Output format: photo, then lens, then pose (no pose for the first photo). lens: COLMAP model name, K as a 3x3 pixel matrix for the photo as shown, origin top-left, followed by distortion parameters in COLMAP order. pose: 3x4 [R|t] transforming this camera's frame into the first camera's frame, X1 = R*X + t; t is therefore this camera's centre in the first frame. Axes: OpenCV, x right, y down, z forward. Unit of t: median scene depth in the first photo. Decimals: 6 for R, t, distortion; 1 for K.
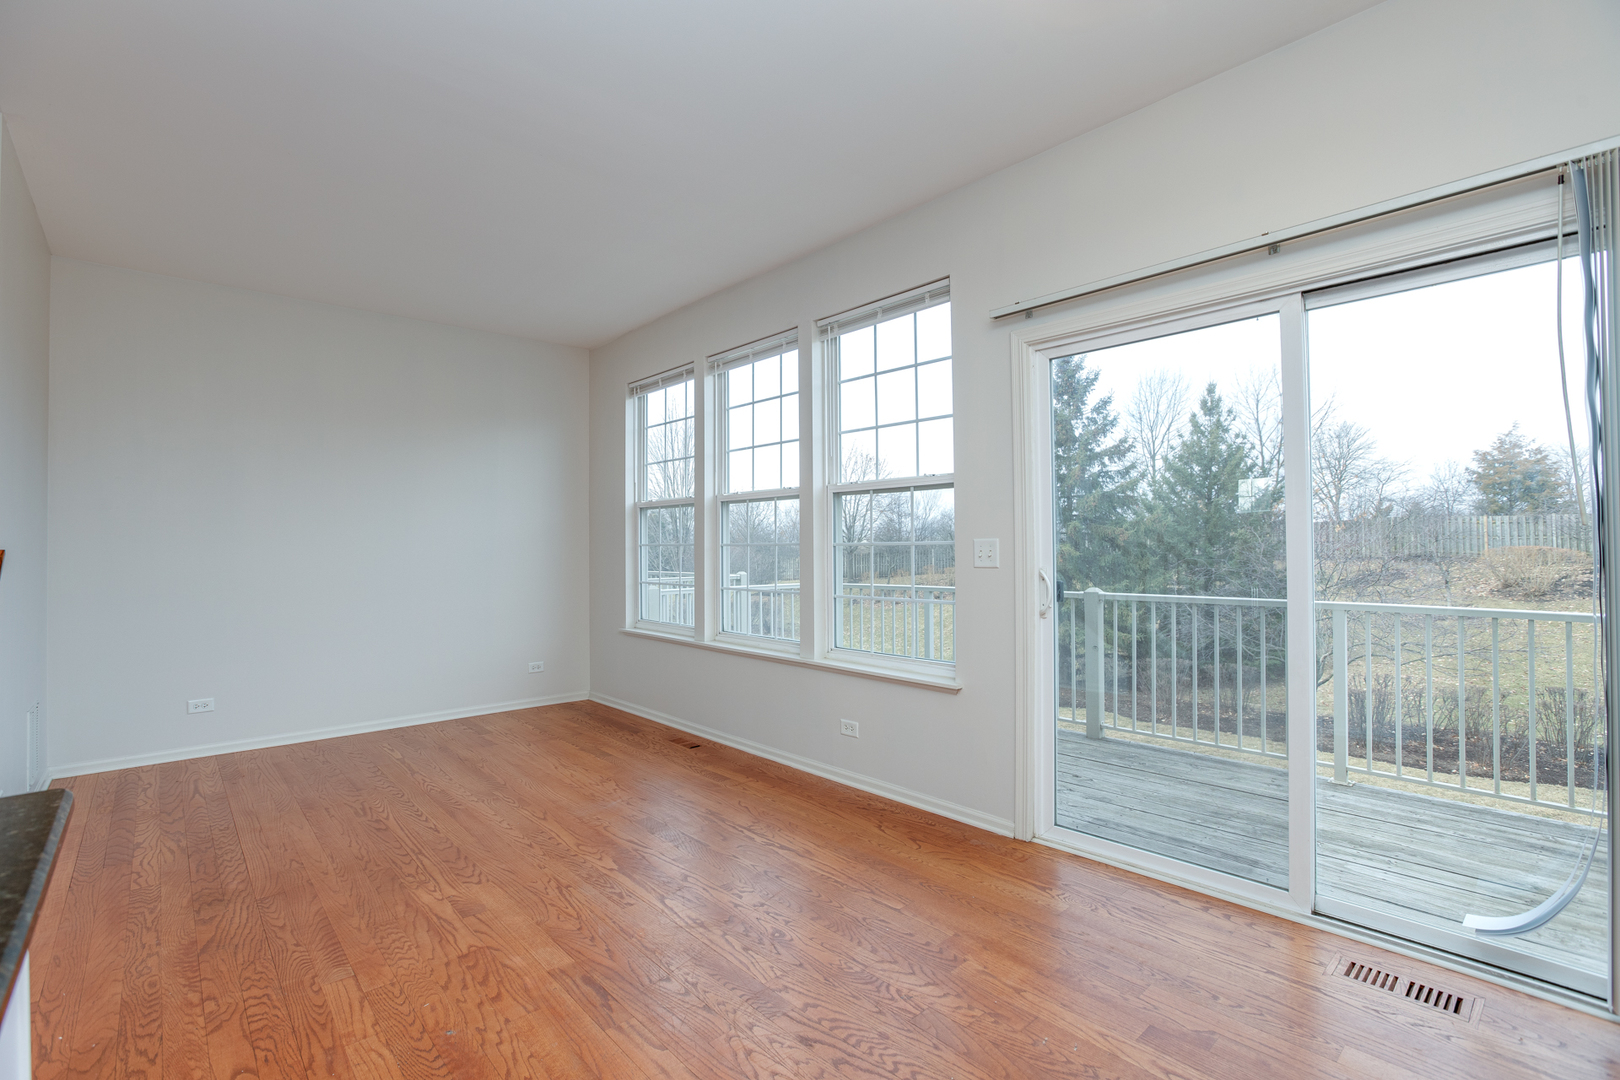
lens RADIAL K [[731.1, 0, 800.3], [0, 731.1, 542.7], [0, 0, 1]] dist [-0.033362, 0.002928]
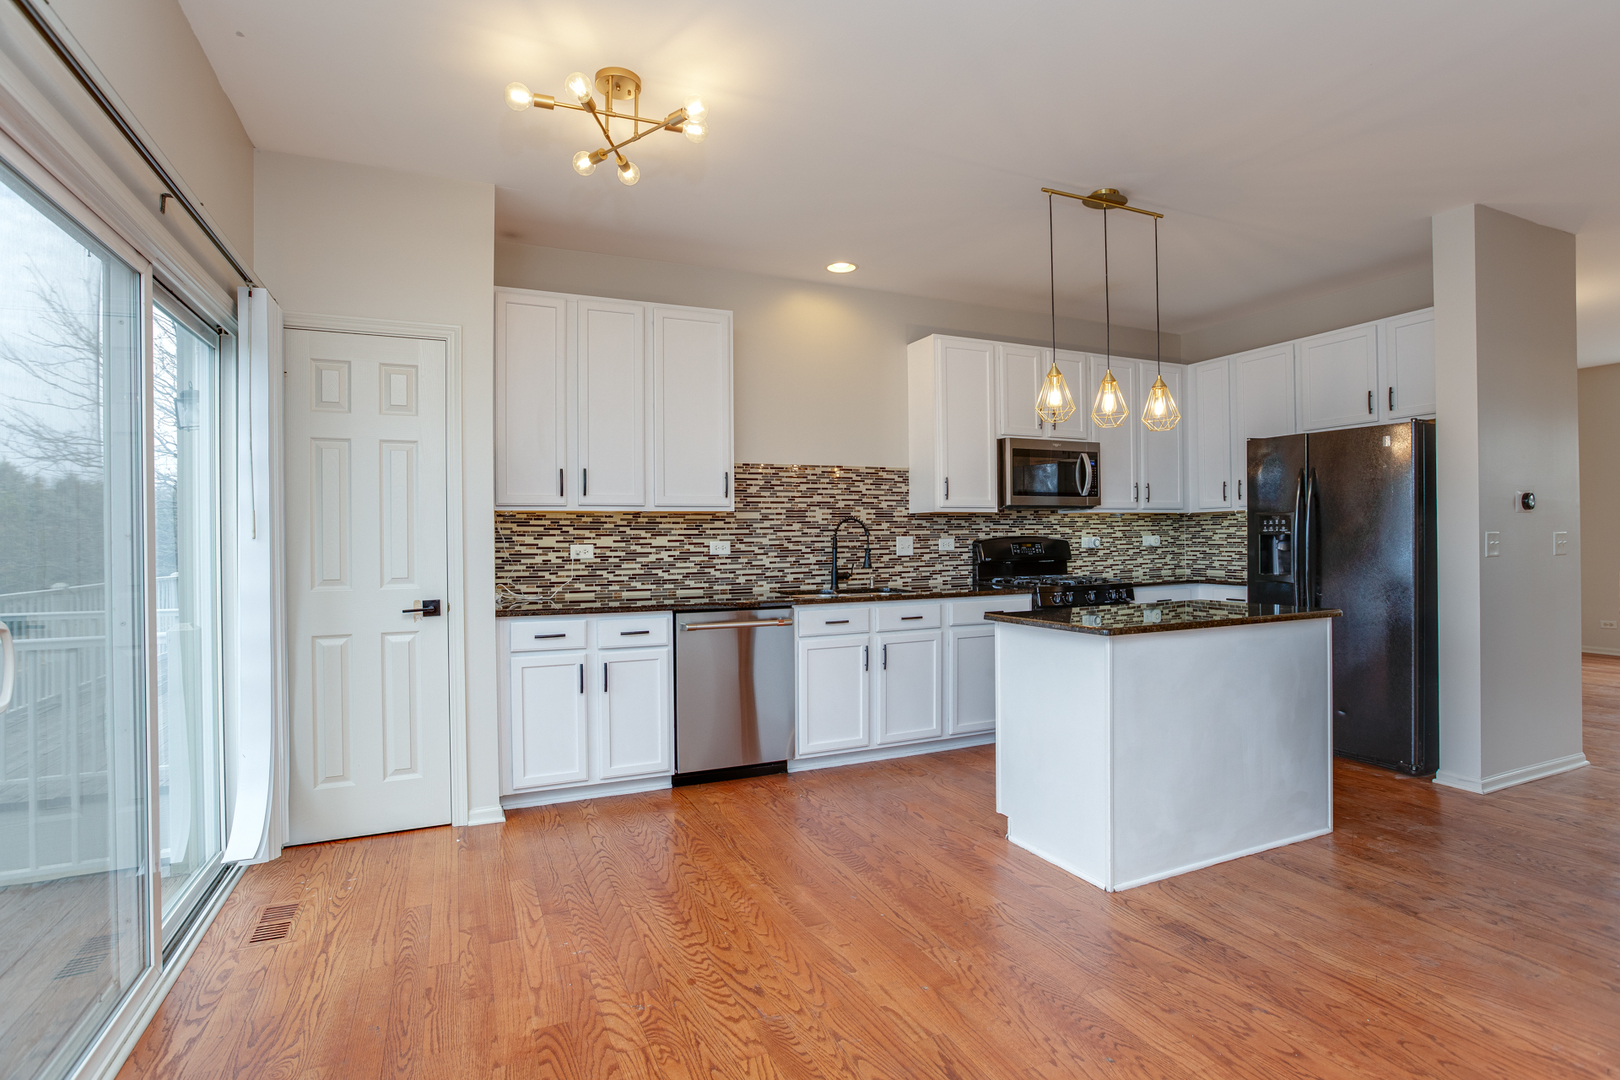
lens RADIAL K [[785.9, 0, 796.6], [0, 785.9, 542.8], [0, 0, 1]] dist [-0.030500, 0.003242]
pose [[-0.949871, 0.020775, 0.311951, -0.265613], [0.019072, 0.999782, -0.008509, 0.008619], [-0.312060, -0.002133, -0.950060, 1.290352]]
